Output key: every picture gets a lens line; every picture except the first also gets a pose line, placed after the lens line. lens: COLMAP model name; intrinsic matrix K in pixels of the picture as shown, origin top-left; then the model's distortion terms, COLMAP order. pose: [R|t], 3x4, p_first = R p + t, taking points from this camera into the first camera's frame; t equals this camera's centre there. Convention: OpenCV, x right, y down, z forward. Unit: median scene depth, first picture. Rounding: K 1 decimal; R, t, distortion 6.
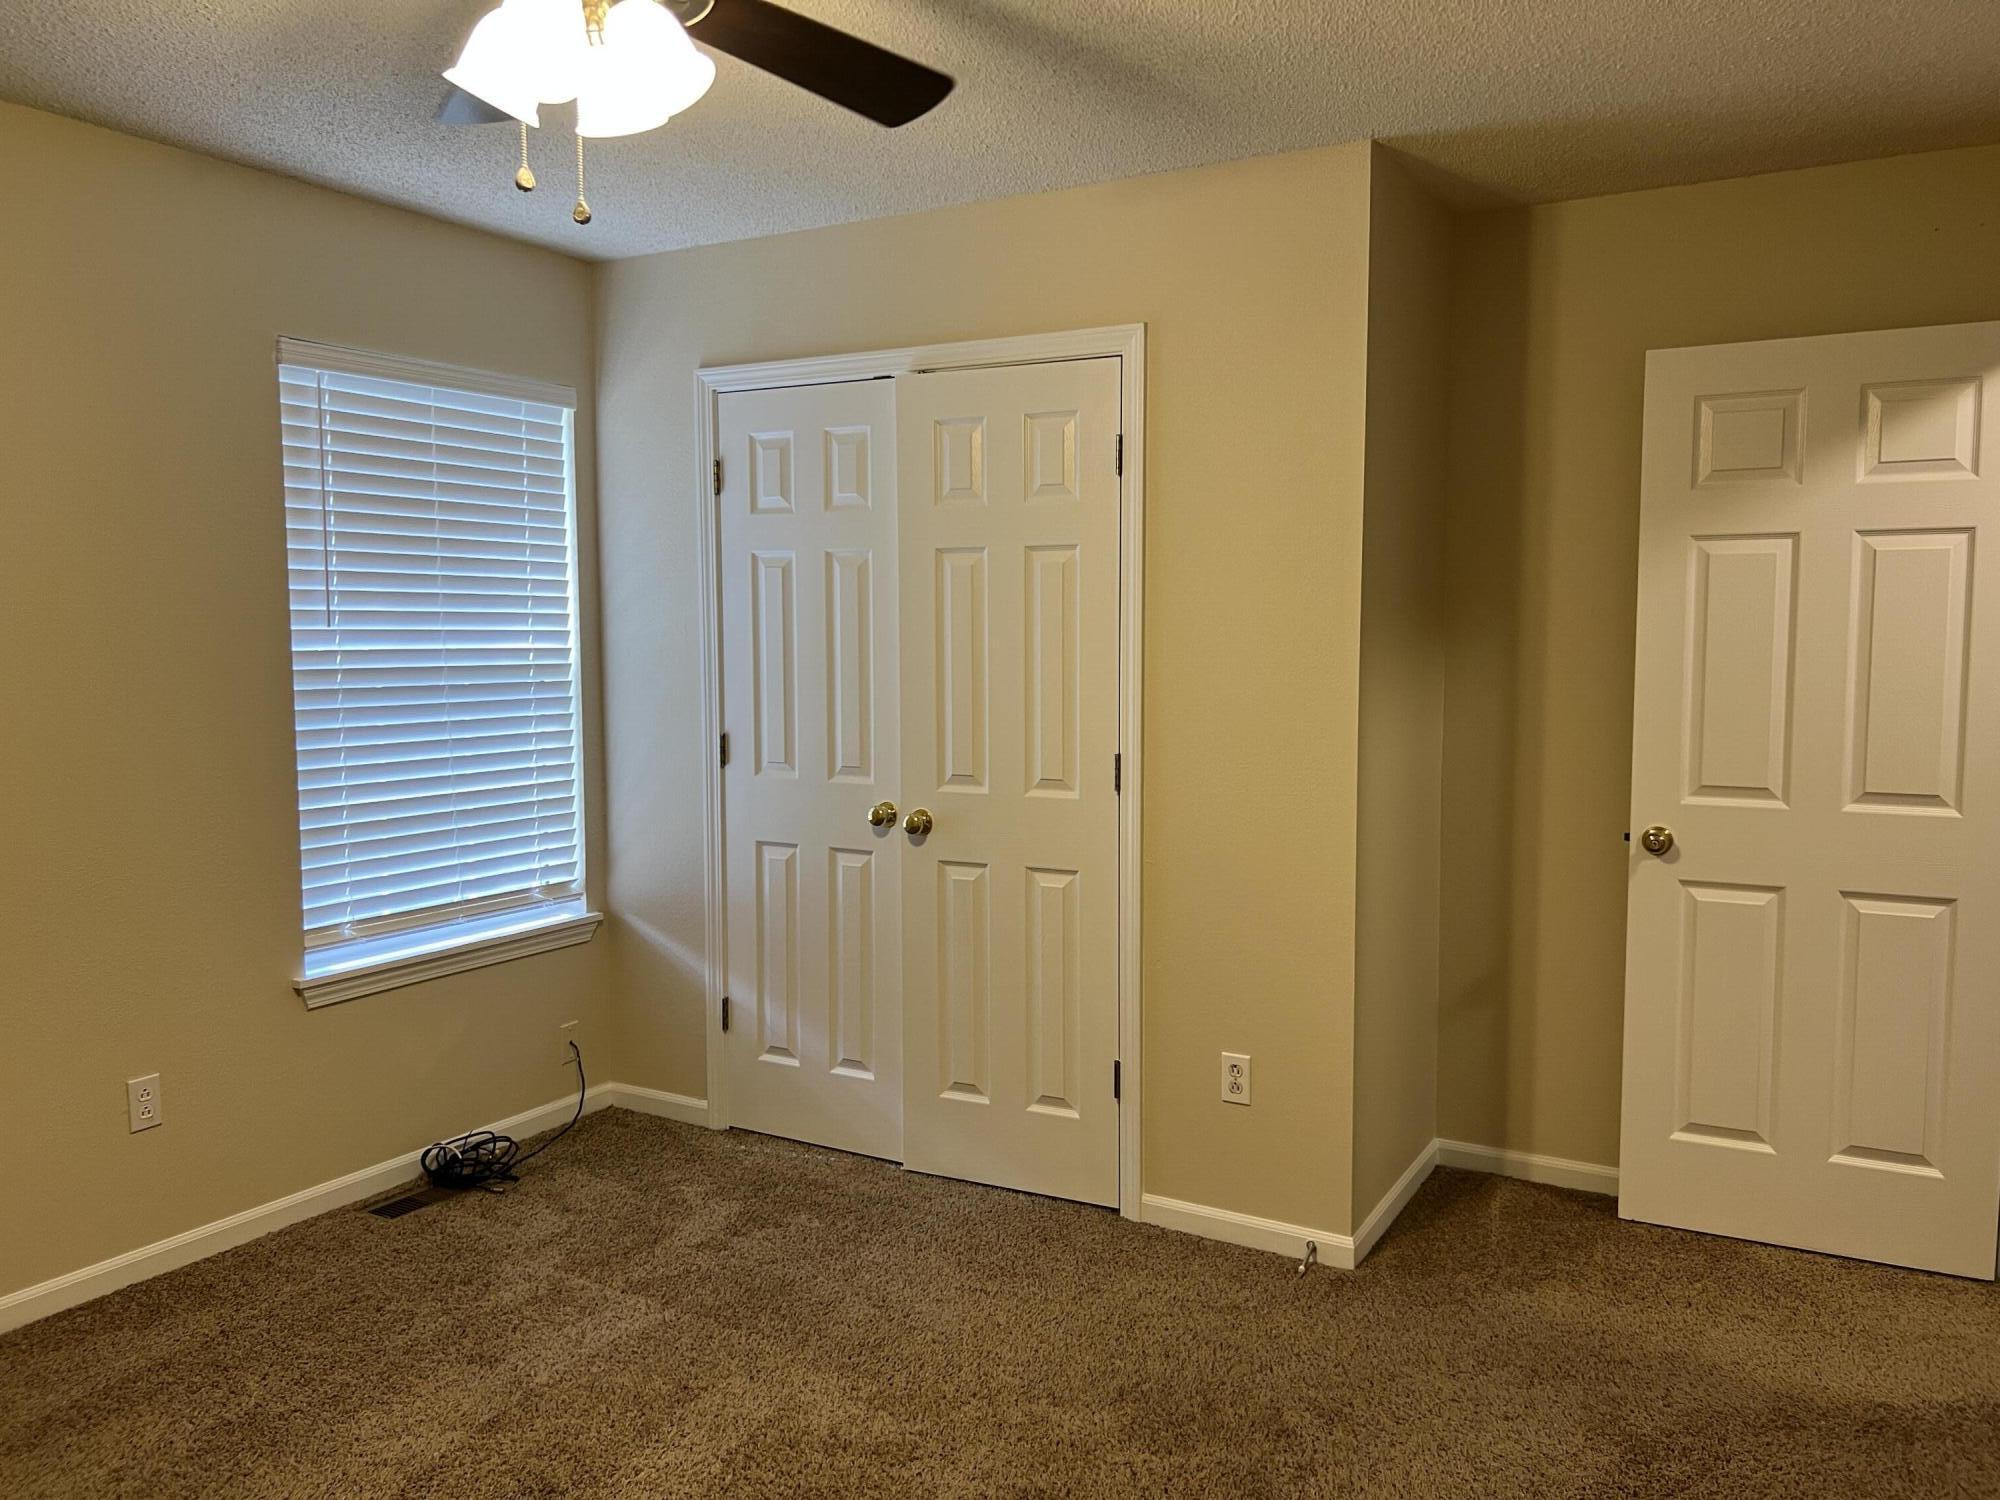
lens RADIAL K [[1506.9, 0, 1004.3], [0, 1506.9, 740.1], [0, 0, 1]] dist [0.059181, -0.065964]
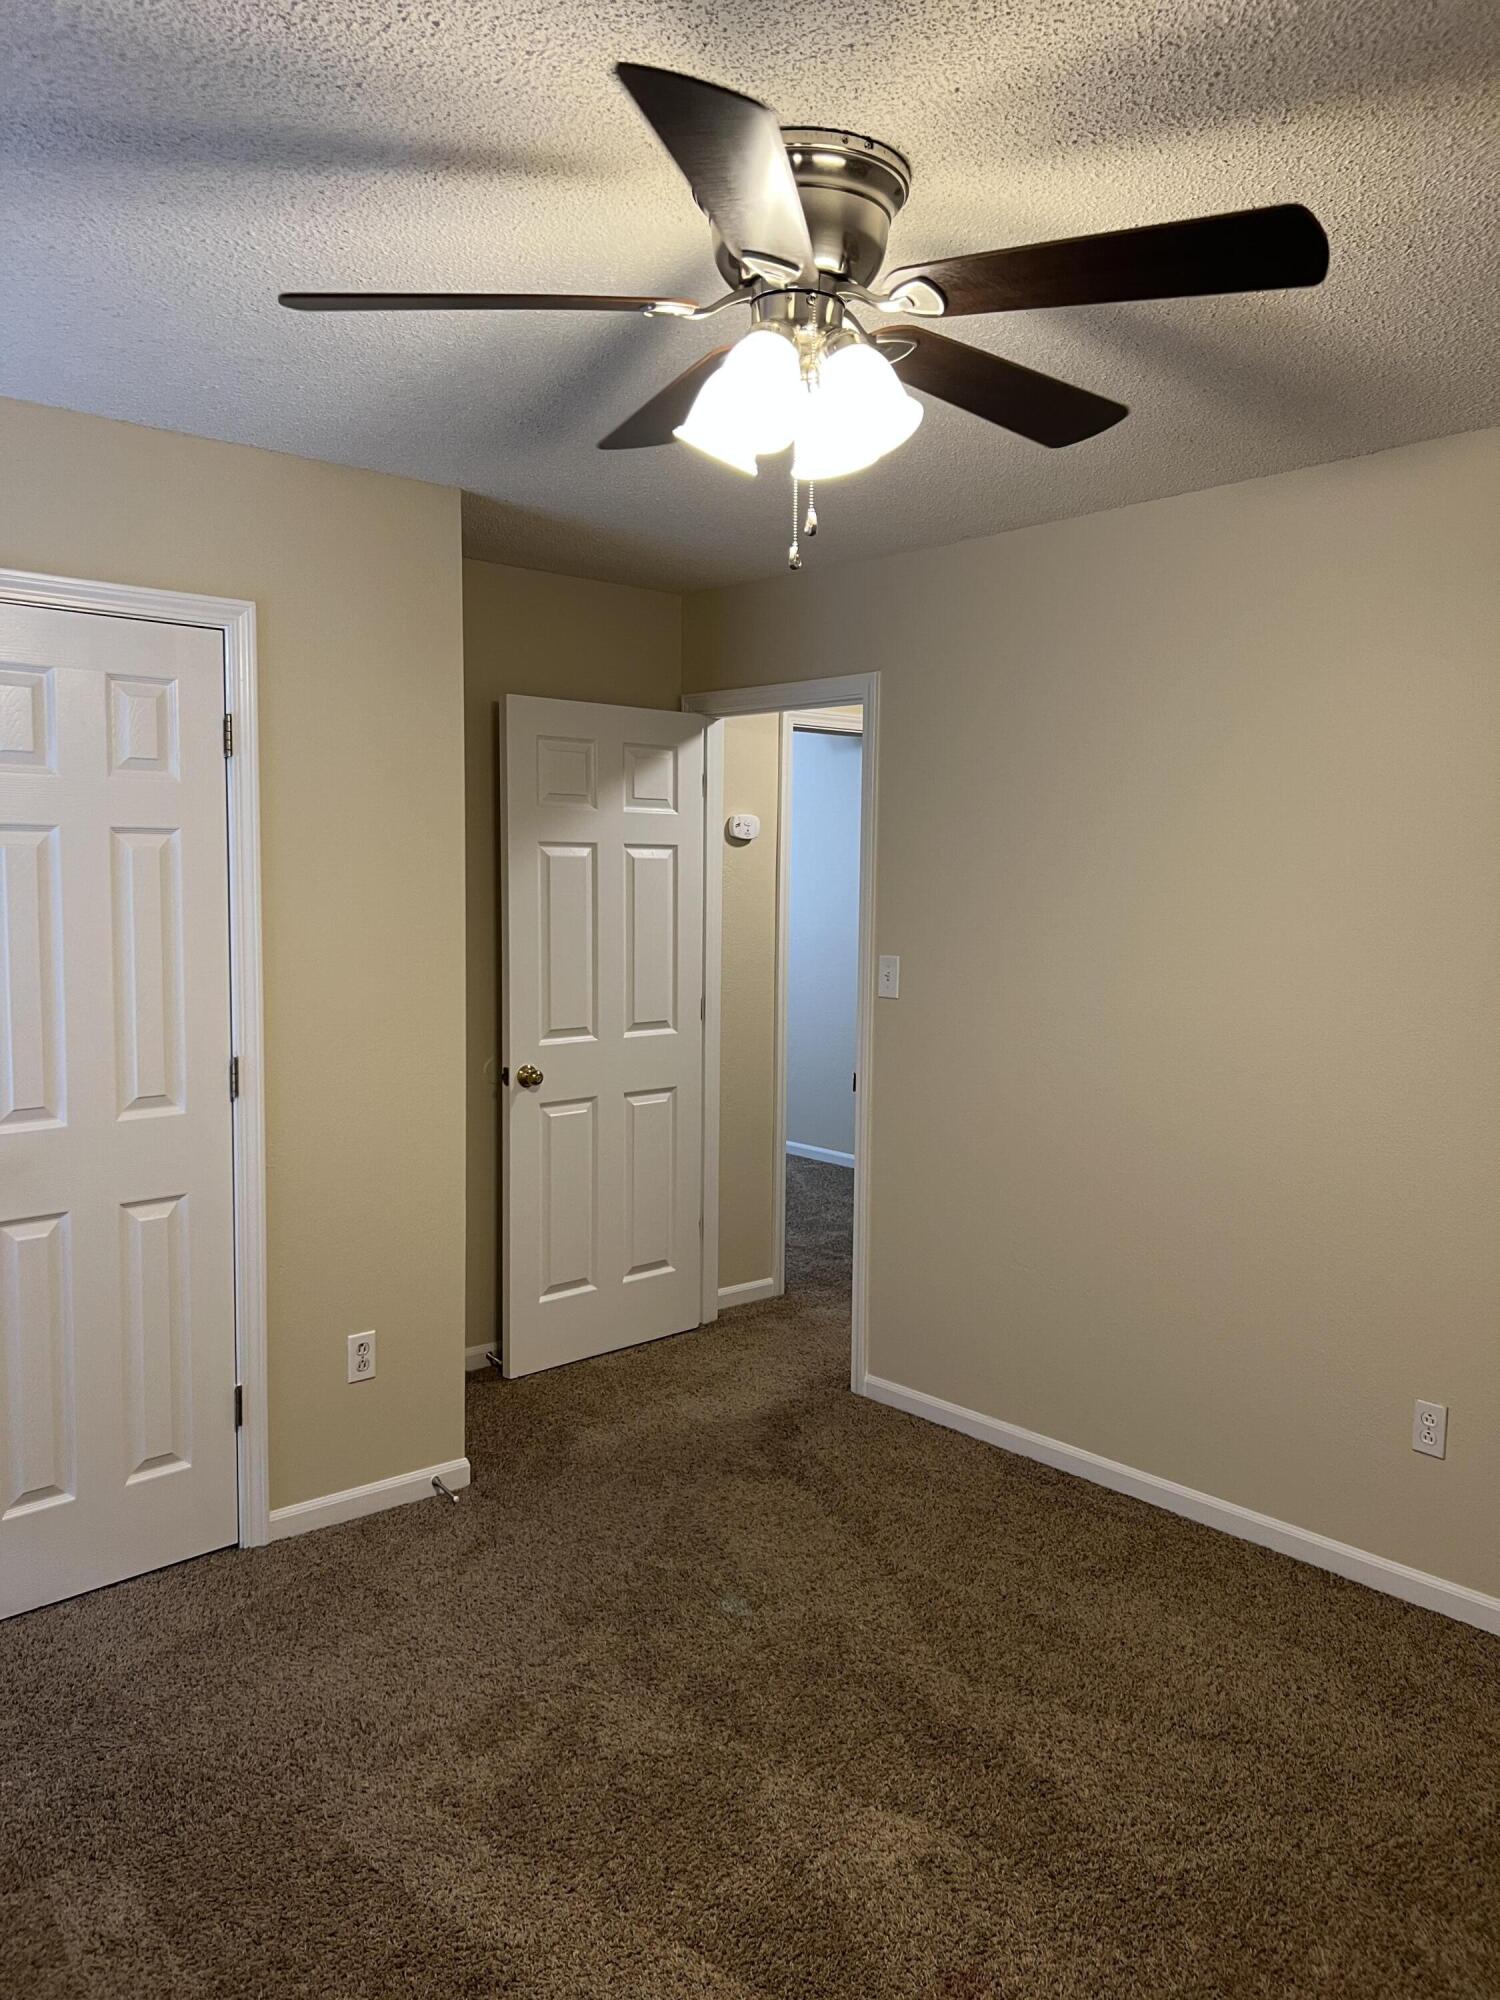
lens RADIAL K [[1506.9, 0, 759.1], [0, 1506.9, 995.0], [0, 0, 1]] dist [0.059181, -0.065964]
pose [[0.322263, -0.073829, 0.943767, -0.727099], [0.060682, 0.996515, 0.057235, -0.065687], [-0.944703, 0.038825, 0.325620, 0.403158]]
